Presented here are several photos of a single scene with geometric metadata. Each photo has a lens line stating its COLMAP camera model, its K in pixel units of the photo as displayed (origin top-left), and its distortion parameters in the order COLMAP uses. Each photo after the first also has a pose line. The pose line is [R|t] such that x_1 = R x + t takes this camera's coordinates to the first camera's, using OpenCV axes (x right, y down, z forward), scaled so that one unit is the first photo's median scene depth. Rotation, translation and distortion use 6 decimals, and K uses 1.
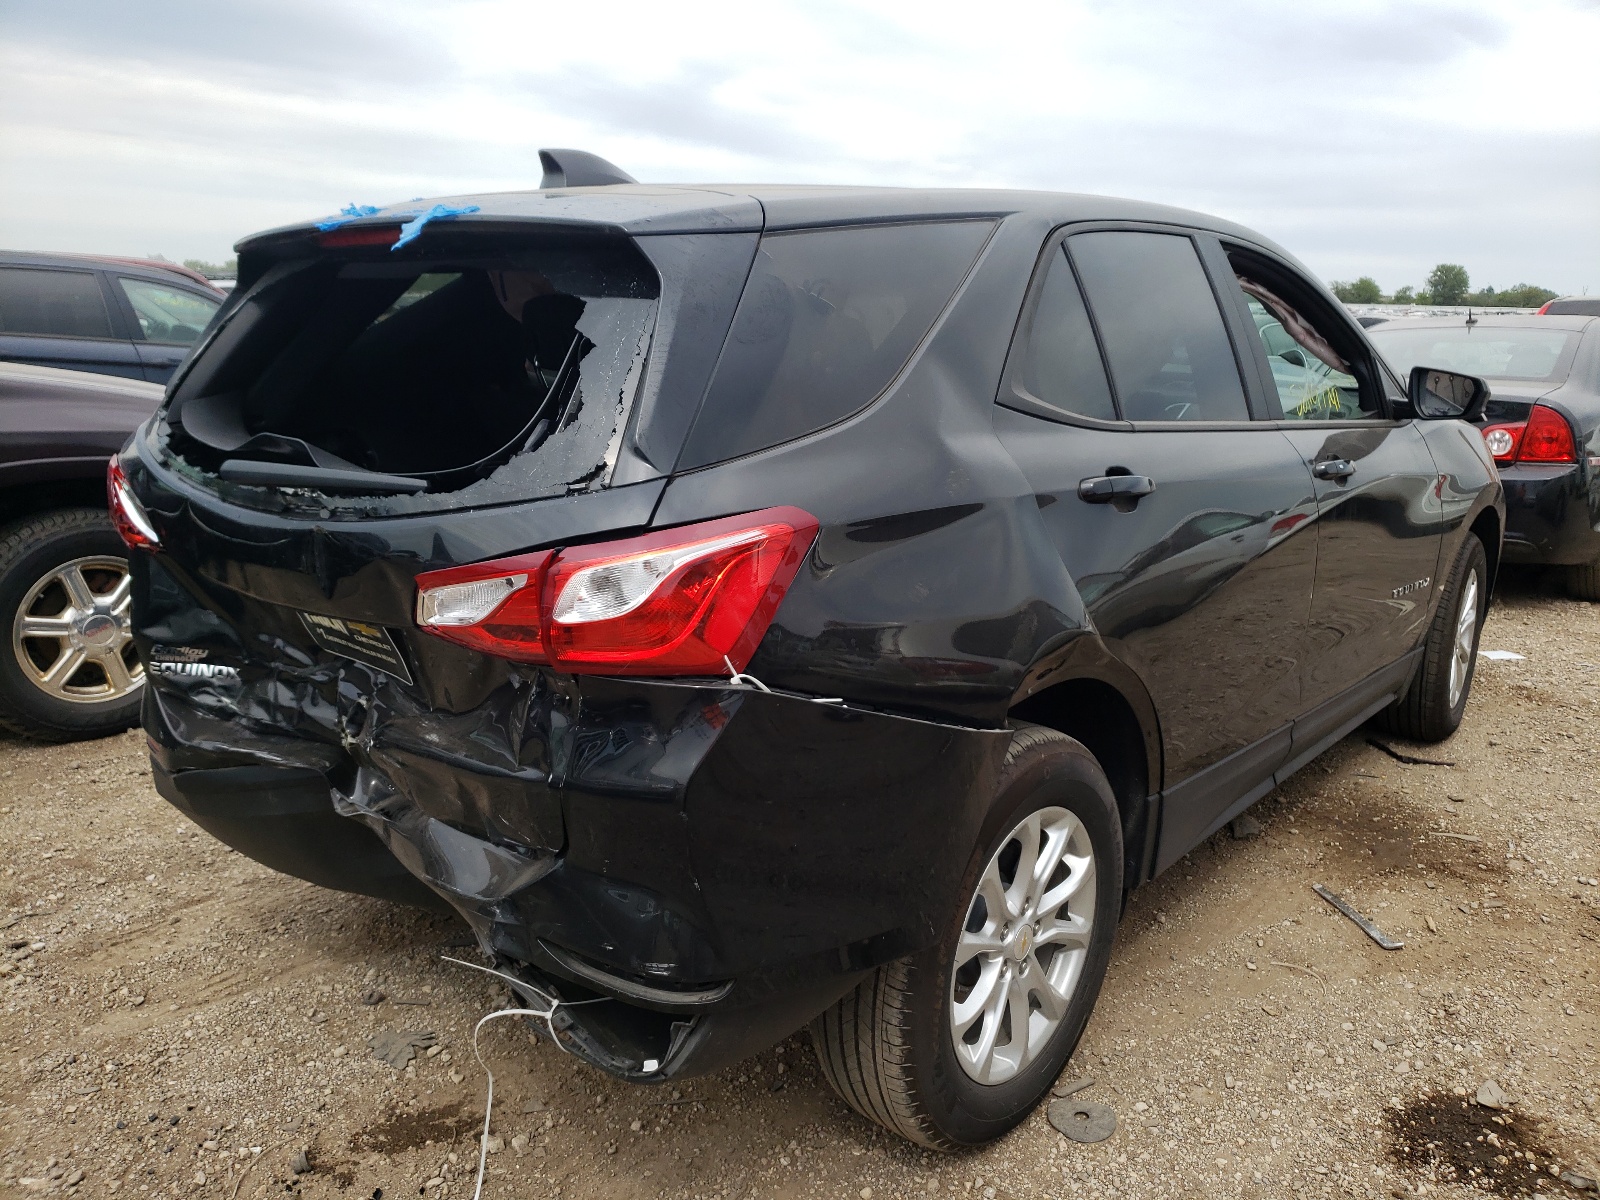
lens RADIAL K [[1174.6, 0, 800.0], [0, 1174.6, 600.0], [0, 0, 1]] dist [-0.001151, 0.035107]
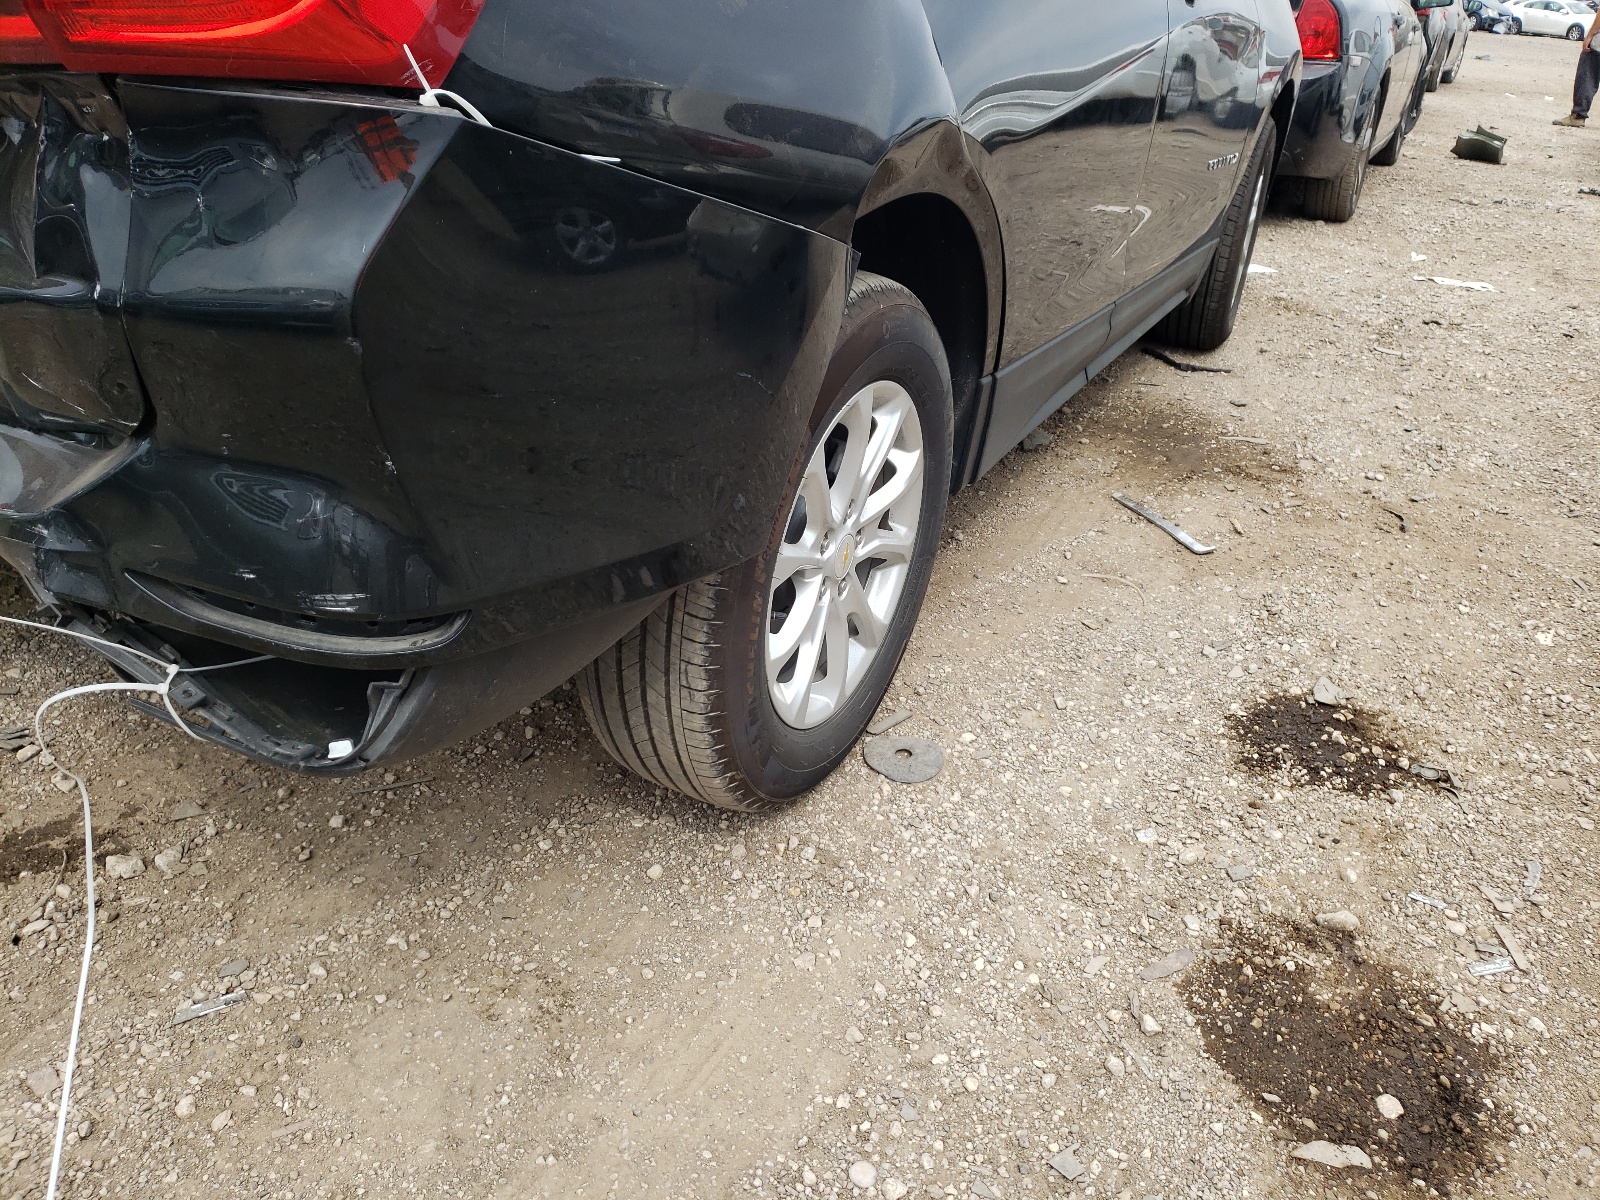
lens RADIAL K [[1197.6, 0, 807.4], [0, 1197.6, 577.0], [0, 0, 1]] dist [0.173041, -0.288415]
pose [[0.970982, -0.055078, 0.232724, -0.020885], [-0.007465, 0.965665, 0.259684, 0.094444], [-0.239036, -0.253886, 0.937232, 0.245041]]
